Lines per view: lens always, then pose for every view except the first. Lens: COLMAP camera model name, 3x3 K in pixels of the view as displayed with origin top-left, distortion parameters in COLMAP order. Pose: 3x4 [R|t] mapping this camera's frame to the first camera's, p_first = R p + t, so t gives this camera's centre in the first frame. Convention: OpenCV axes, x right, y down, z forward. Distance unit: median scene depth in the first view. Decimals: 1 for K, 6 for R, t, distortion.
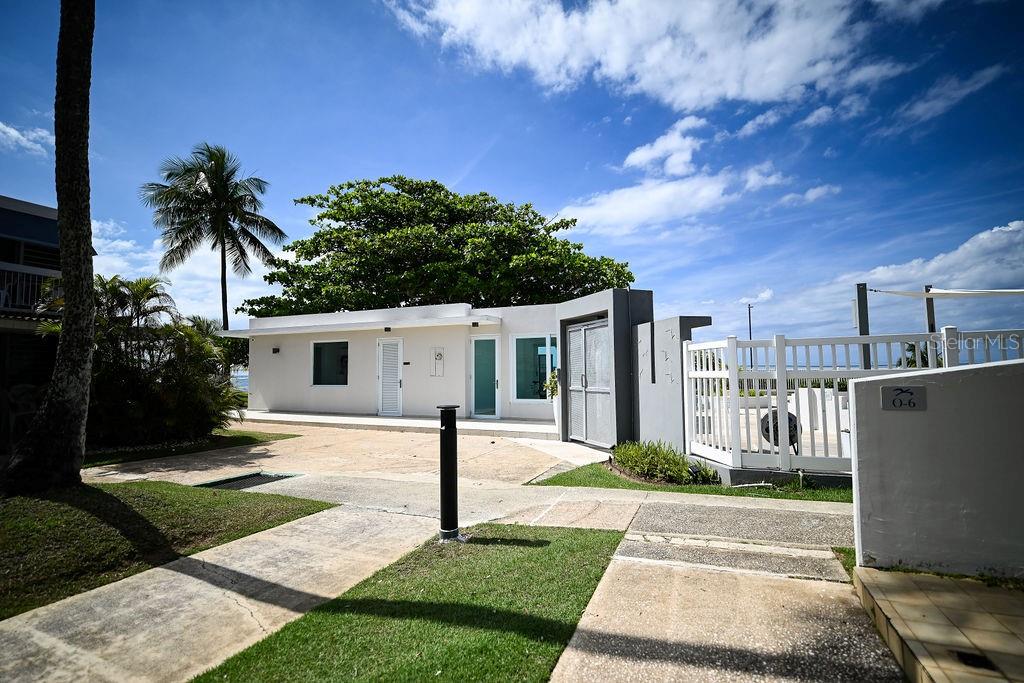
lens RADIAL K [[475.6, 0, 514.6], [0, 475.6, 341.7], [0, 0, 1]] dist [-0.015296, 0.000108]
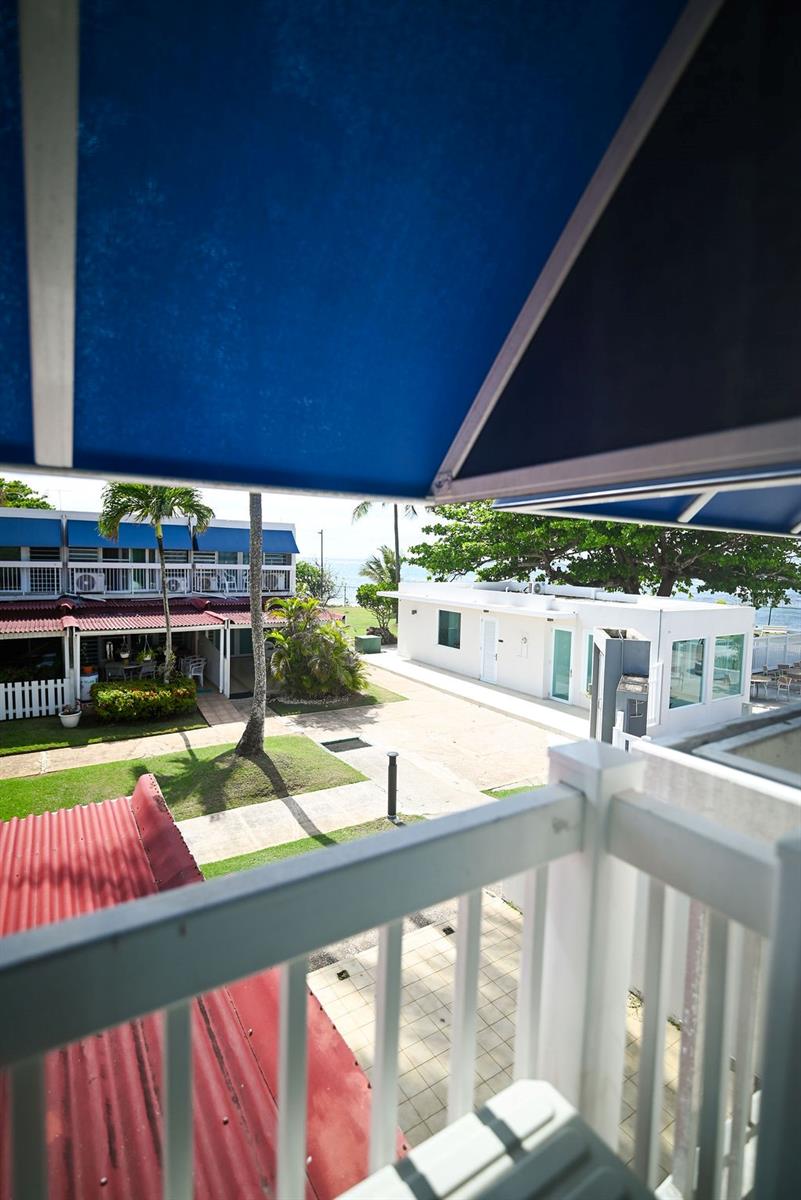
lens RADIAL K [[557.3, 0, 398.6], [0, 557.3, 599.6], [0, 0, 1]] dist [-0.015296, 0.000108]
pose [[0.812880, 0.066955, -0.578570, 0.988466], [0.013778, 0.990882, 0.134027, -0.680173], [0.582268, -0.116920, 0.804545, -0.626756]]
